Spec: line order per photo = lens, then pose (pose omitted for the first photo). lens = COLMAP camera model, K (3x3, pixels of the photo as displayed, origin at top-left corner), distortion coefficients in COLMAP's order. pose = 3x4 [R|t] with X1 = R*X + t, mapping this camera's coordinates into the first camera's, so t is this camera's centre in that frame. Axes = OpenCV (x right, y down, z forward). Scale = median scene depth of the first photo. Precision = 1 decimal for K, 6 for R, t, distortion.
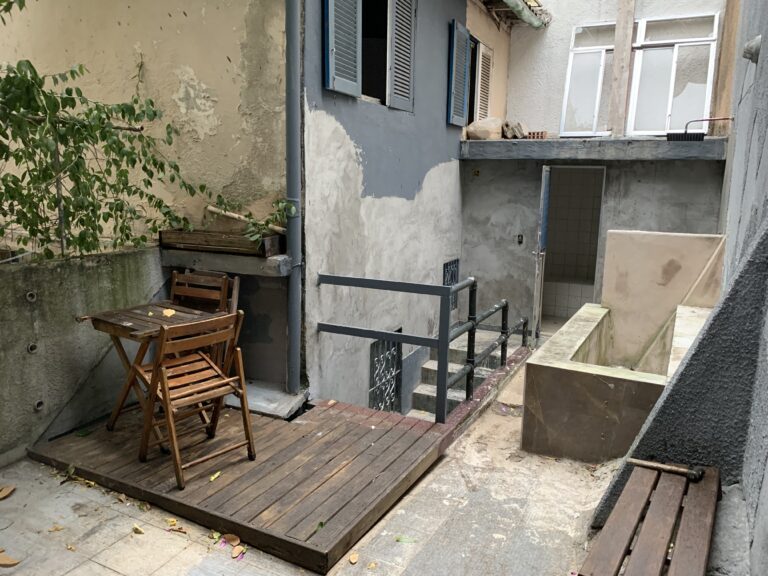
lens RADIAL K [[588.0, 0, 383.4], [0, 588.0, 285.4], [0, 0, 1]] dist [0.046150, -0.054550]
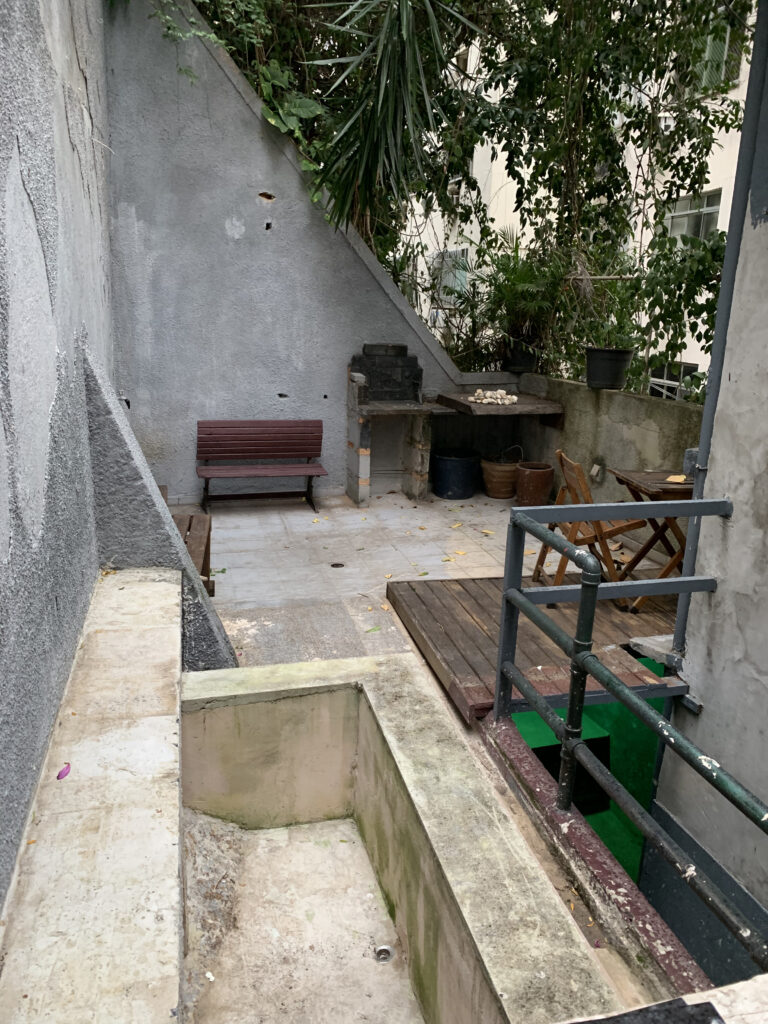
lens RADIAL K [[784.0, 0, 383.8], [0, 784.0, 512.7], [0, 0, 1]] dist [0.046150, -0.054550]
pose [[-0.751441, 0.128752, -0.647116, 1.443484], [-0.159726, 0.916105, 0.367748, -0.527223], [0.640175, 0.379702, -0.667834, 2.817845]]
